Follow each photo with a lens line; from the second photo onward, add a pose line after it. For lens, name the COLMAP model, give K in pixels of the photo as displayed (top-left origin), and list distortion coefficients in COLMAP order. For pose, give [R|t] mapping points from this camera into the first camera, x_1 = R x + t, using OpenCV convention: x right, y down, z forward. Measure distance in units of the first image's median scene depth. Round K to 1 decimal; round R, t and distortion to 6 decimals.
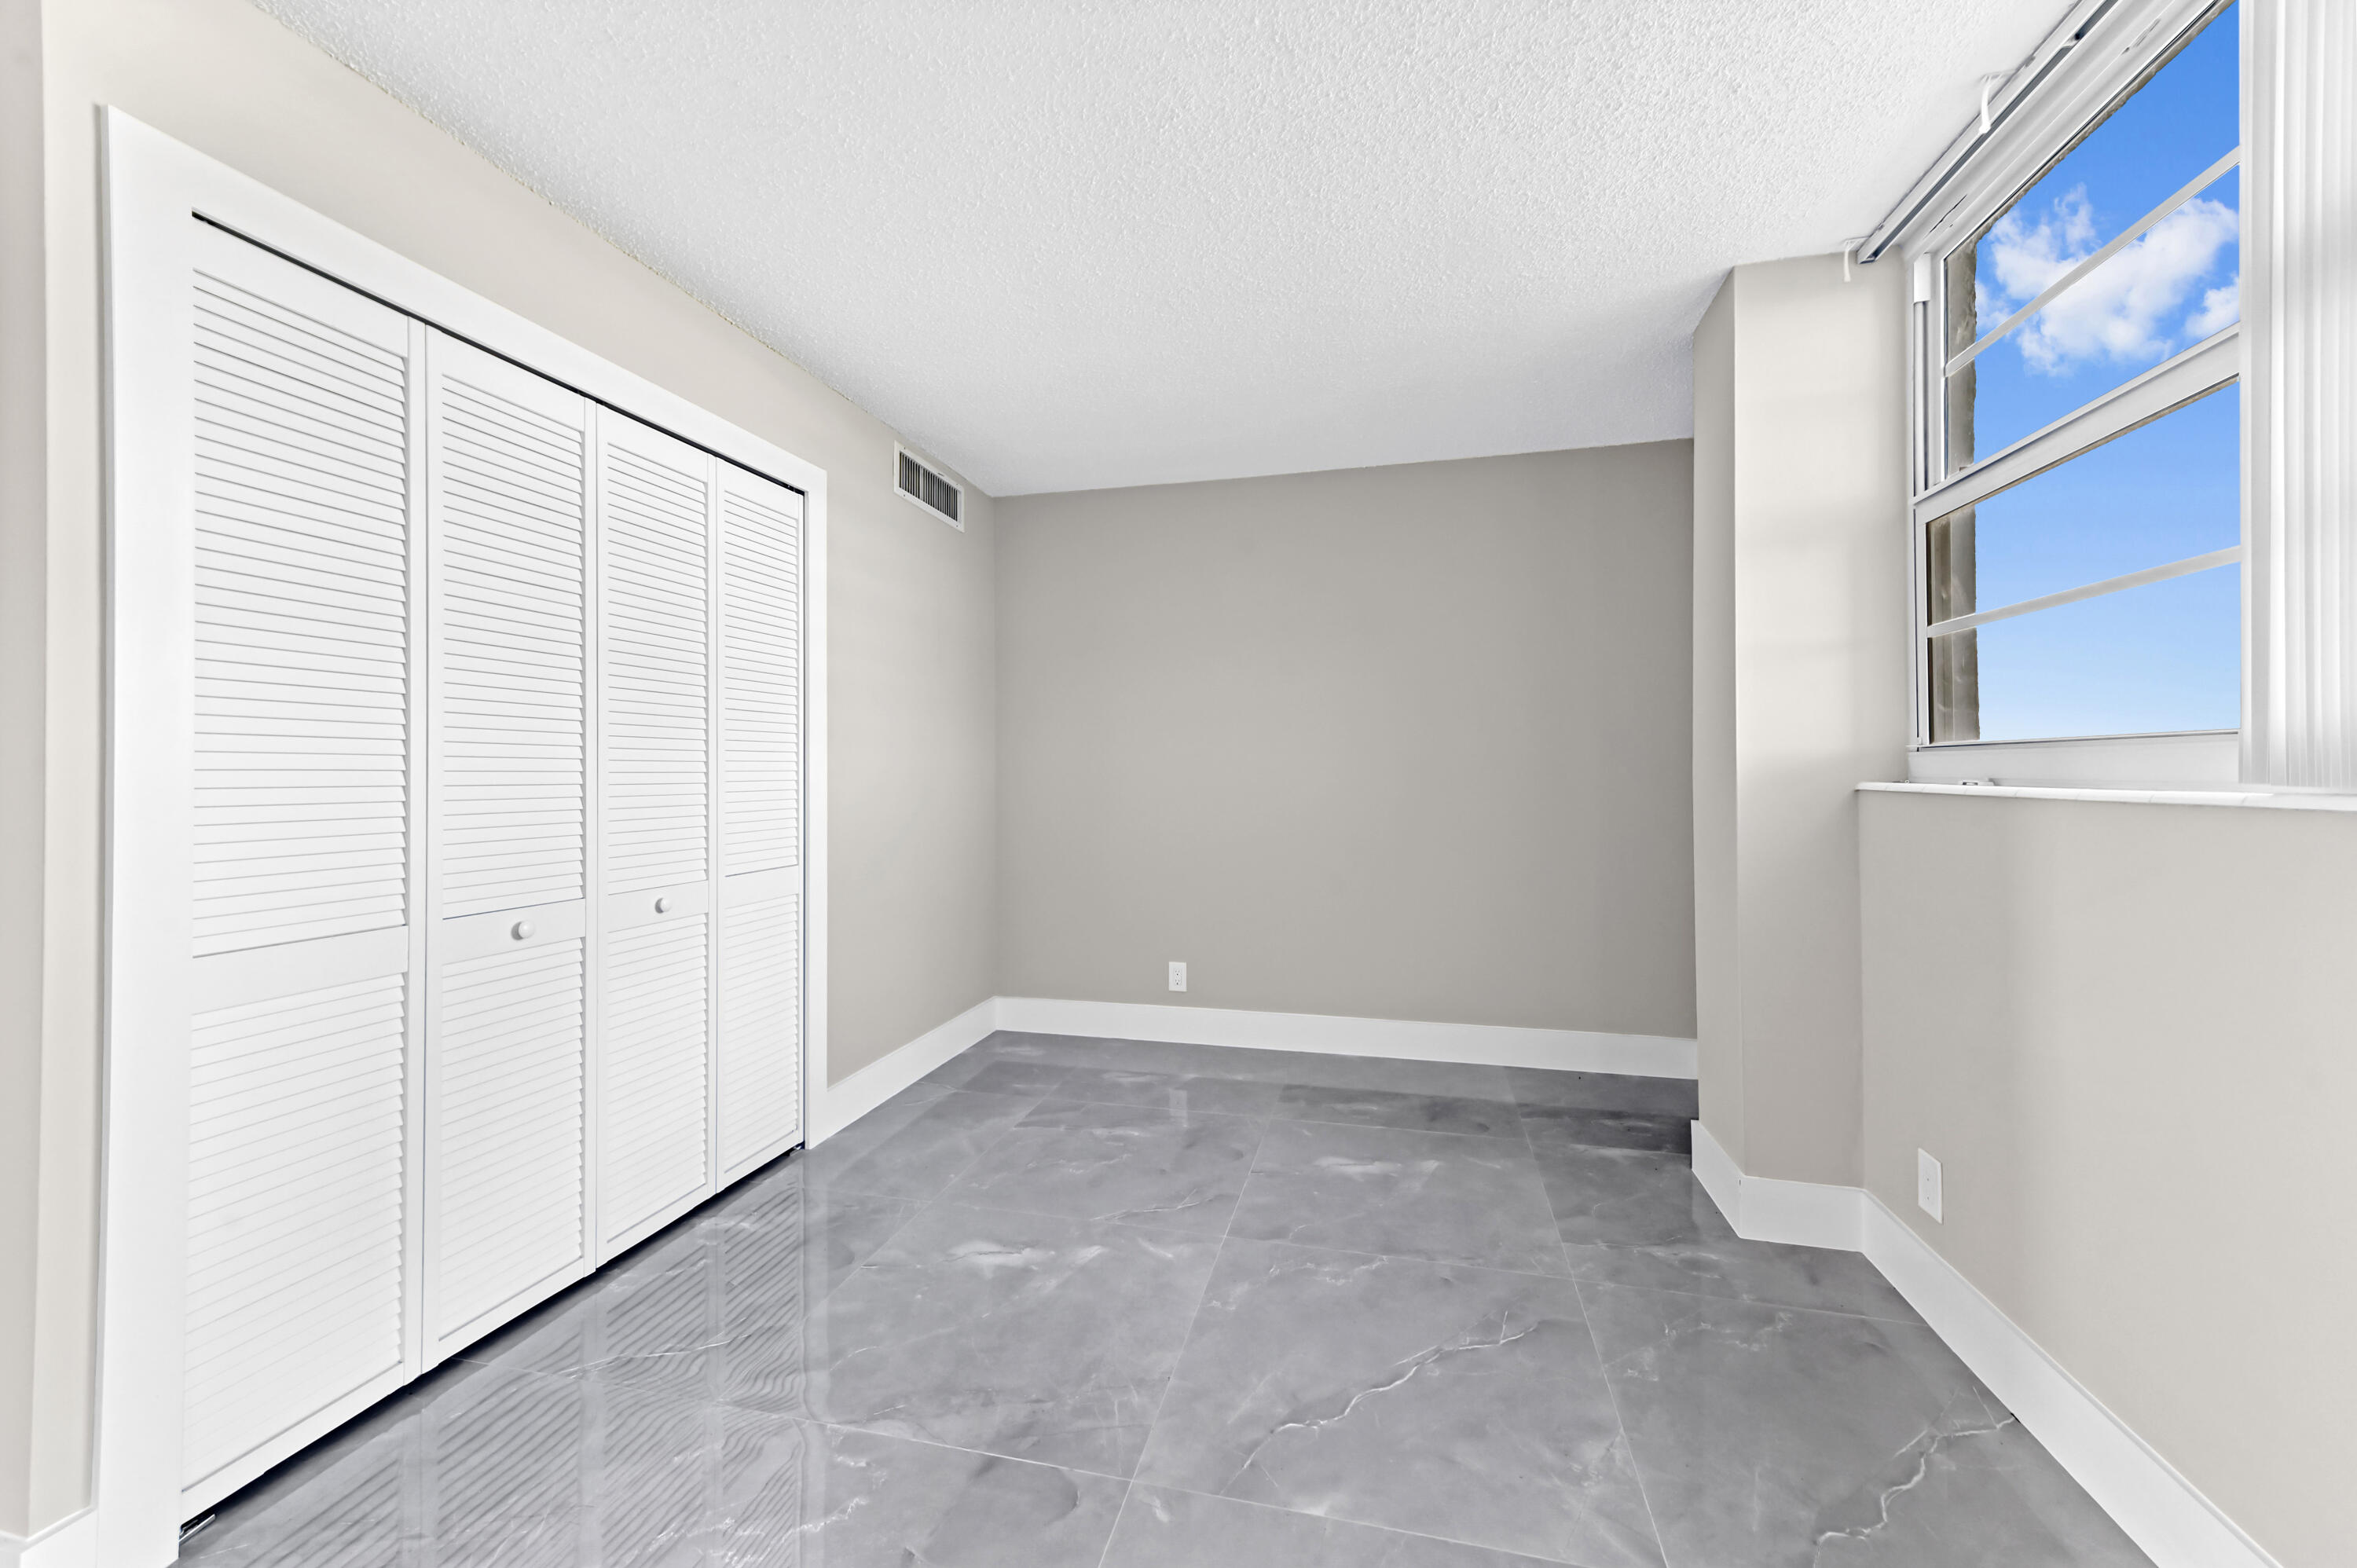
lens RADIAL K [[930.5, 0, 1176.5], [0, 930.5, 767.0], [0, 0, 1]] dist [0.010790, -0.000192]
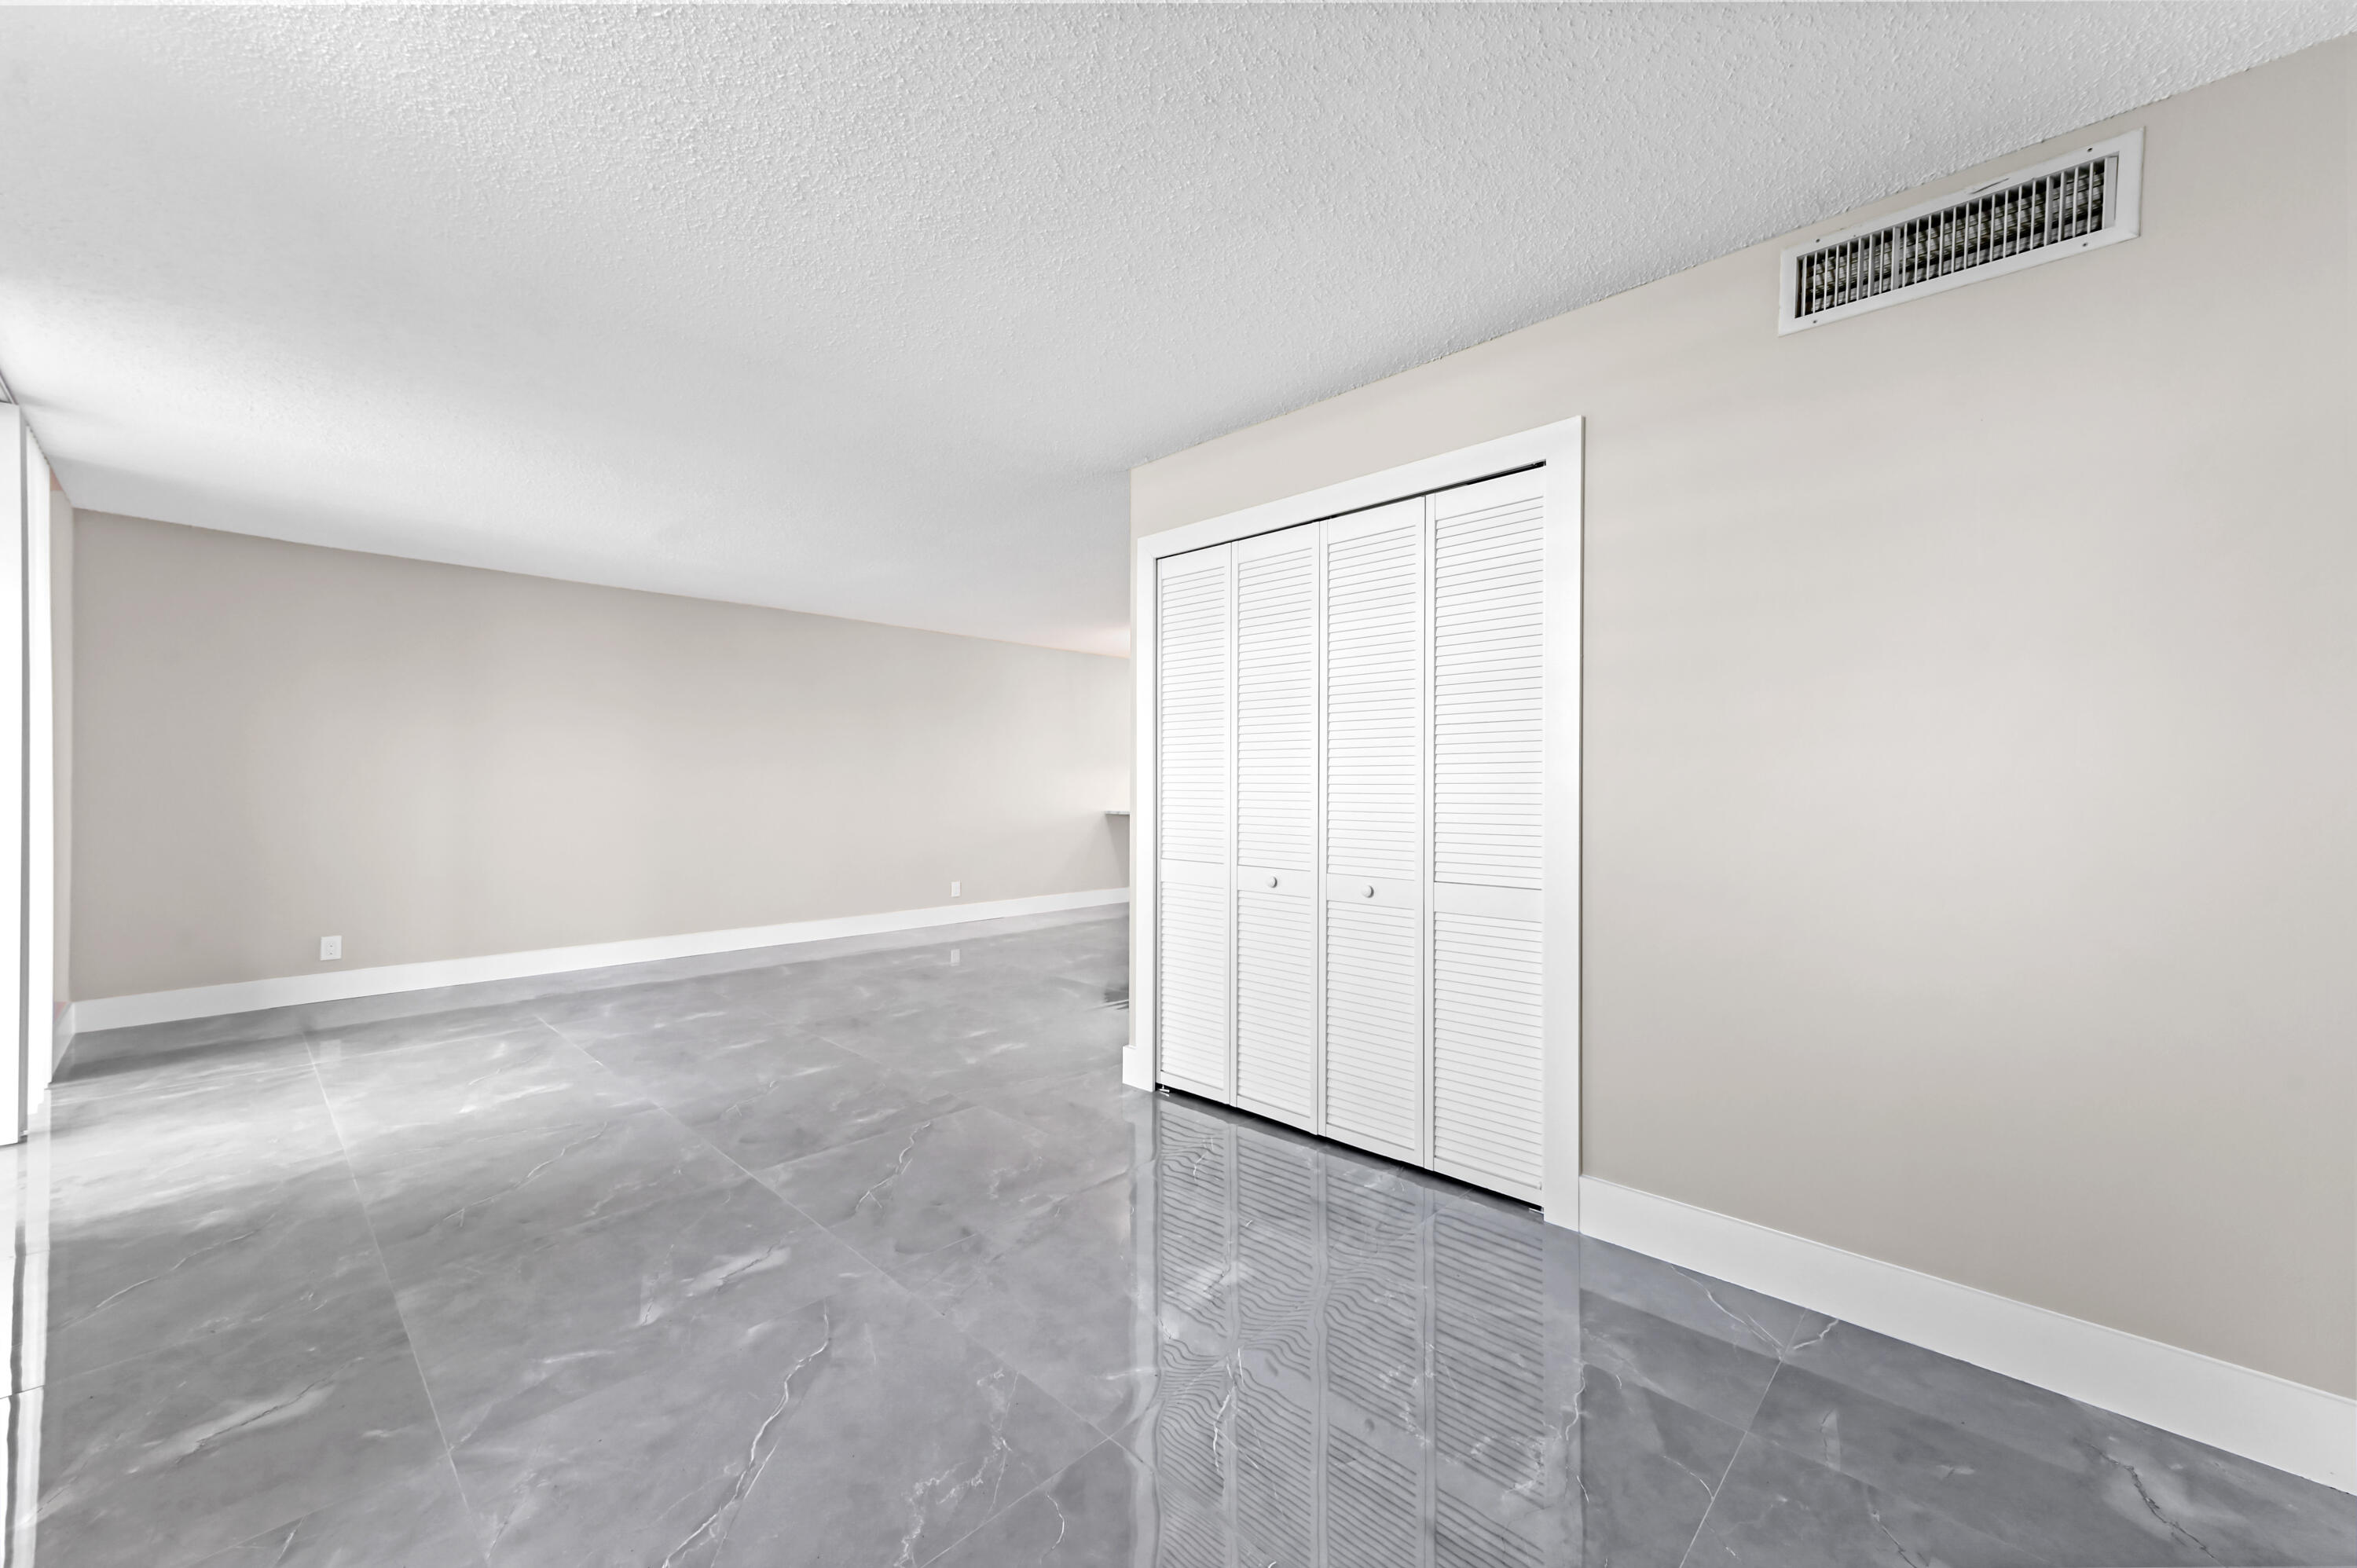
lens RADIAL K [[930.5, 0, 1176.5], [0, 930.5, 767.0], [0, 0, 1]] dist [0.010790, -0.000192]
pose [[-0.506728, -0.012746, -0.862012, 0.634190], [0.000586, 0.999885, -0.015130, 0.006434], [0.862106, -0.008172, -0.506662, 1.387551]]
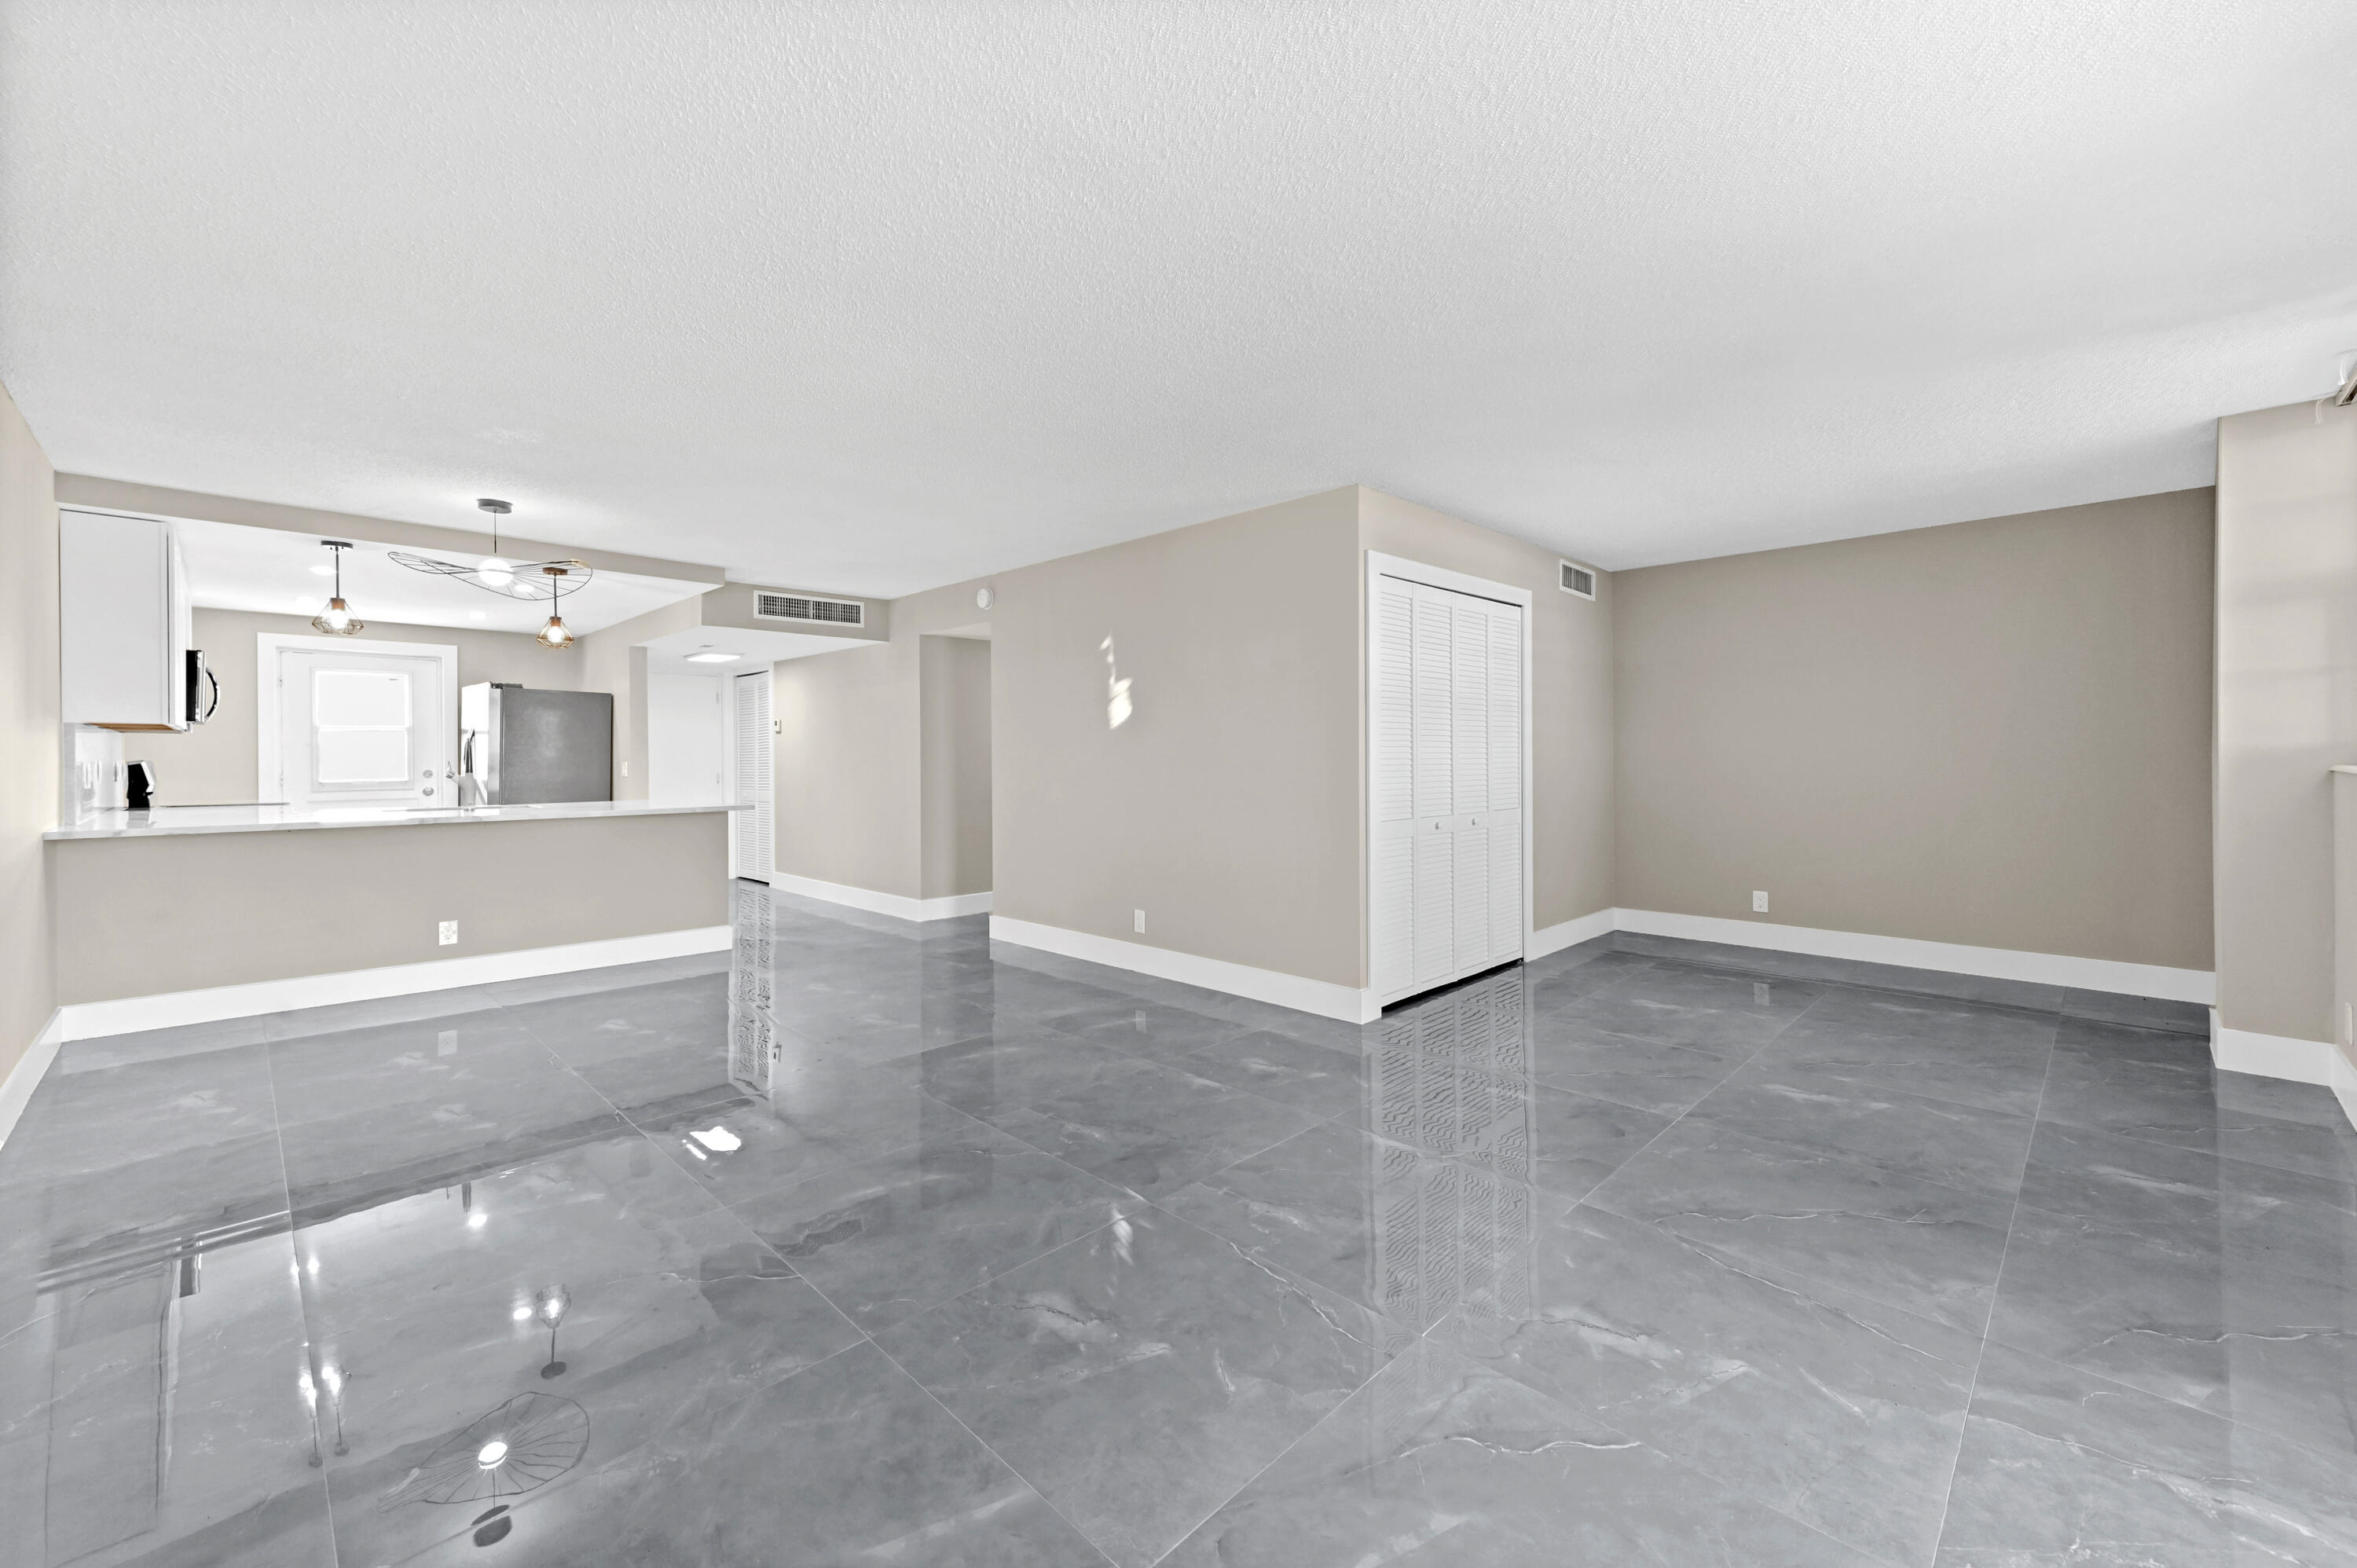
lens RADIAL K [[944.7, 0, 1156.2], [0, 944.7, 762.0], [0, 0, 1]] dist [0.007442, 0.000105]
pose [[0.851515, 0.001145, -0.524329, -0.043054], [0.005978, 0.999911, 0.011892, -0.016706], [0.524296, -0.013261, 0.851433, -1.176160]]
